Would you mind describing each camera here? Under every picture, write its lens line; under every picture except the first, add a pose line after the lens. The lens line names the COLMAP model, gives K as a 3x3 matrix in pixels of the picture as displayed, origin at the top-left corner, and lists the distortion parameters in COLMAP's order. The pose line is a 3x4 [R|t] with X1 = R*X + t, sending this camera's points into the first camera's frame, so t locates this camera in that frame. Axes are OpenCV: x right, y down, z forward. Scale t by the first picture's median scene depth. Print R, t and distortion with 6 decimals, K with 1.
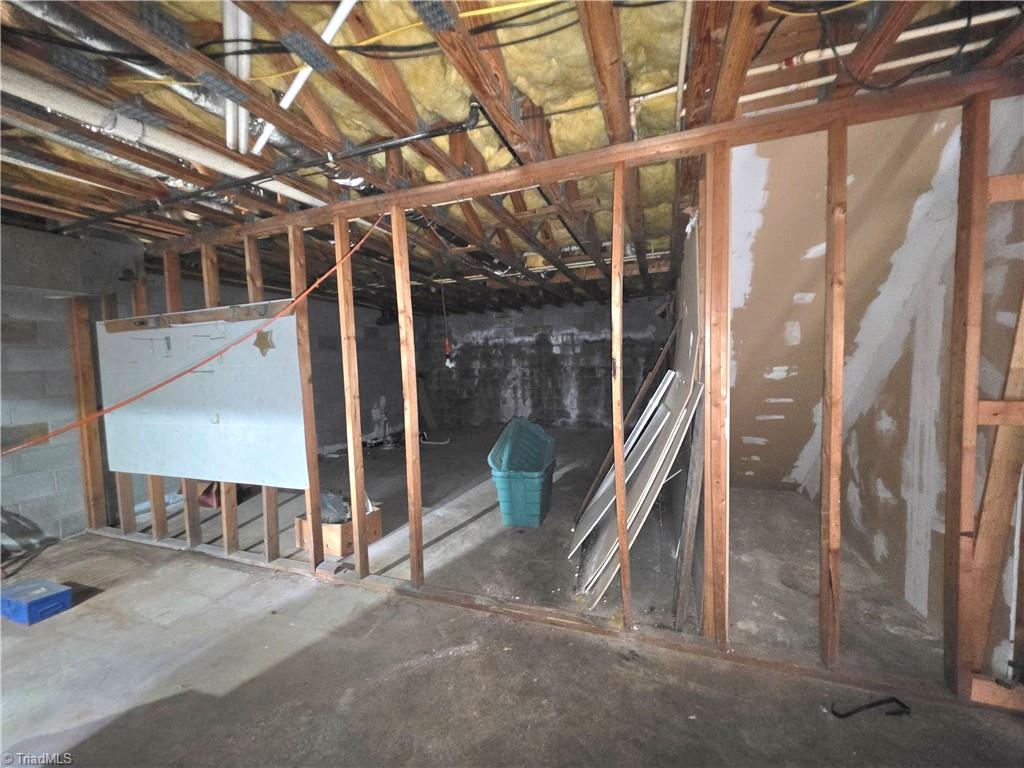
lens RADIAL K [[410.9, 0, 512.2], [0, 410.9, 386.0], [0, 0, 1]] dist [-0.002970, -0.000393]
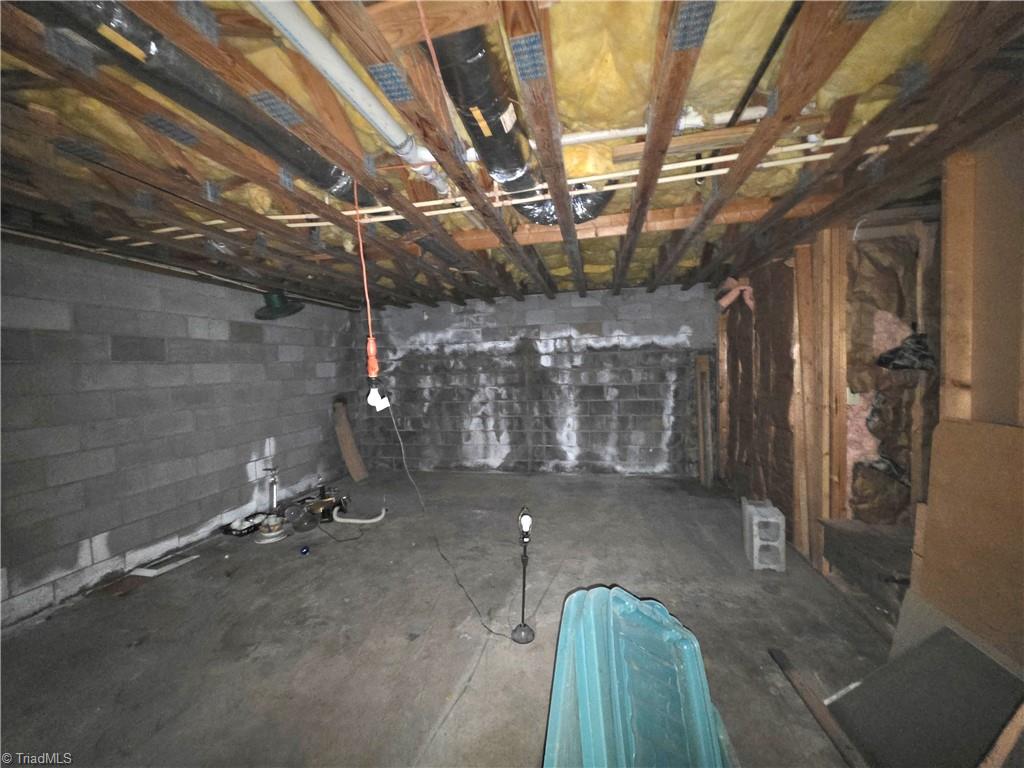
lens RADIAL K [[410.9, 0, 510.7], [0, 410.9, 380.2], [0, 0, 1]] dist [-0.002970, -0.000393]
pose [[0.990707, -0.006934, 0.135839, -0.042985], [0.010885, 0.999538, -0.028368, -0.035799], [-0.135580, 0.029583, 0.990325, 0.323893]]
